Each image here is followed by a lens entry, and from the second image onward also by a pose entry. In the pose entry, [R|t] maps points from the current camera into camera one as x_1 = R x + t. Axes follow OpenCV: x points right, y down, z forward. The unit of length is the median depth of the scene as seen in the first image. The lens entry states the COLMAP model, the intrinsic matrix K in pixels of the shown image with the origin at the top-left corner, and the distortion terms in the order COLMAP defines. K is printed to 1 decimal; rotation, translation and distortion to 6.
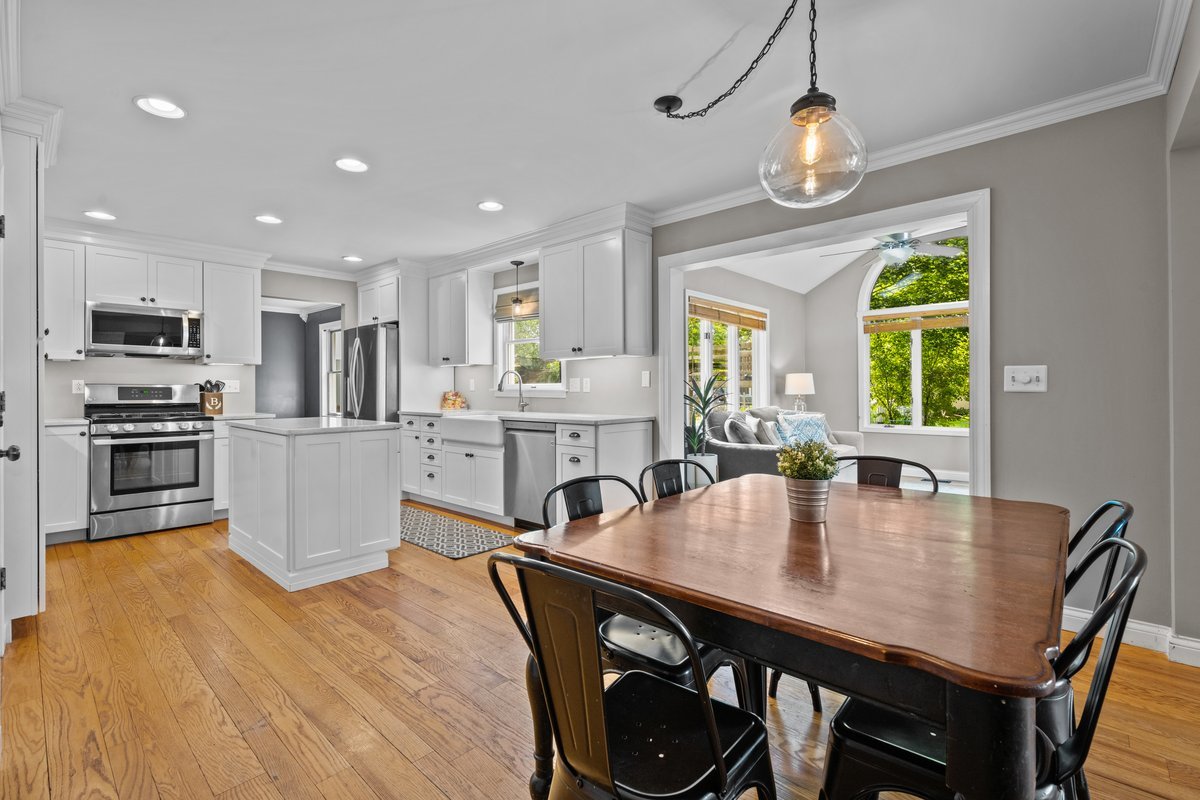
lens RADIAL K [[534.7, 0, 599.1], [0, 534.7, 386.3], [0, 0, 1]] dist [0.000725, 0.000258]
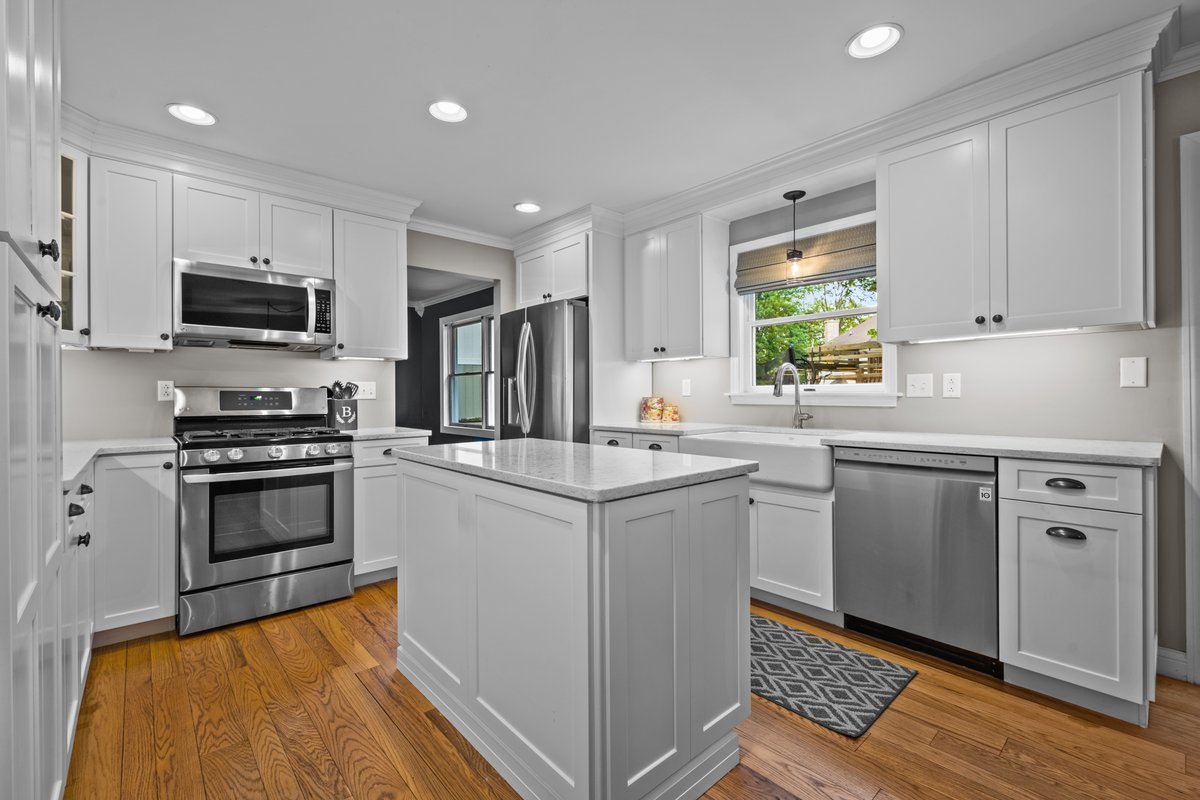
lens RADIAL K [[518.8, 0, 601.0], [0, 518.8, 393.5], [0, 0, 1]] dist [-0.000456, -0.000043]
pose [[0.994915, -0.002941, -0.100675, -0.351934], [0.003225, 0.999991, 0.002661, 0.004064], [0.100667, -0.002972, 0.994916, 0.394244]]
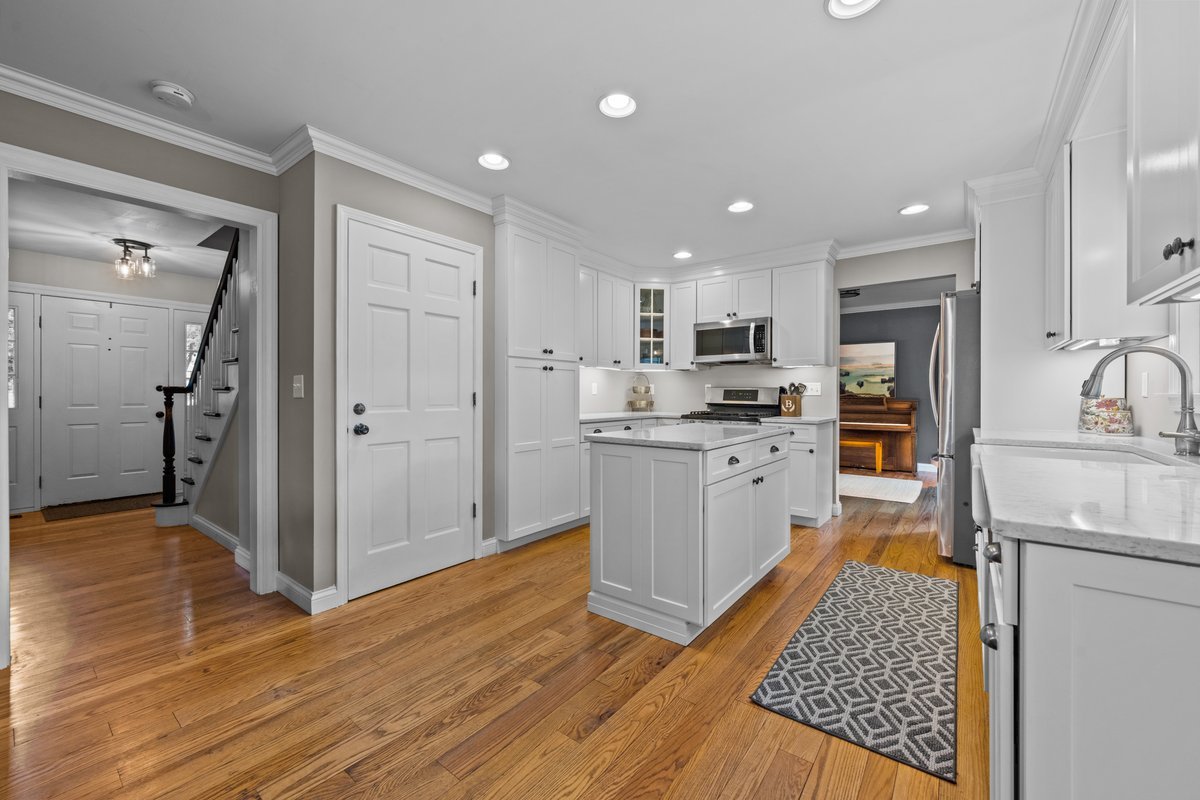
lens RADIAL K [[473.4, 0, 603.8], [0, 473.4, 396.0], [0, 0, 1]] dist [0.000439, 0.000107]
pose [[0.086712, 0.011279, -0.996170, 0.158217], [0.003643, 0.999926, 0.011639, 0.001804], [0.996227, -0.004638, 0.086665, 0.630392]]
